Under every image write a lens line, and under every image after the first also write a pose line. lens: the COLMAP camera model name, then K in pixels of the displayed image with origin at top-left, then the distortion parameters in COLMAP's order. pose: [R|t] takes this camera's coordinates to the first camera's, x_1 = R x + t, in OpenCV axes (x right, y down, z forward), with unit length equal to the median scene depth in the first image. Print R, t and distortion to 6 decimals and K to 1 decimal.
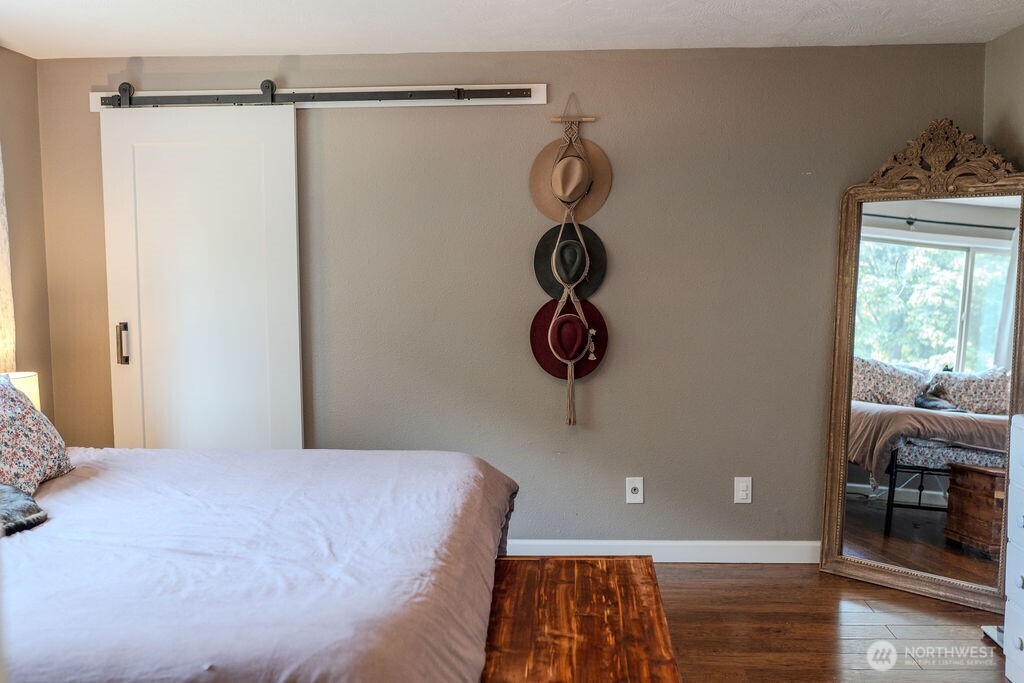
lens RADIAL K [[968.2, 0, 506.8], [0, 968.2, 335.9], [0, 0, 1]] dist [-0.039272, 0.000000]
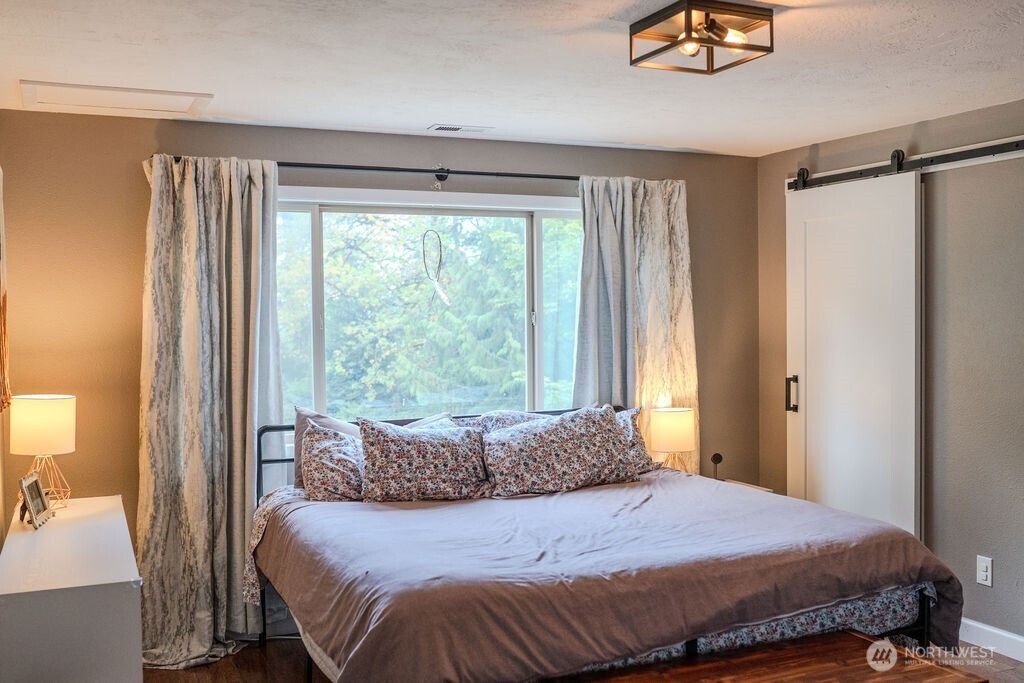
lens RADIAL K [[968.2, 0, 502.5], [0, 968.2, 342.4], [0, 0, 1]] dist [-0.039272, 0.000000]
pose [[0.477014, 0.025375, -0.878529, 0.461972], [-0.071207, 0.997413, -0.009854, -0.017927], [0.876007, 0.067258, 0.477587, 0.145559]]
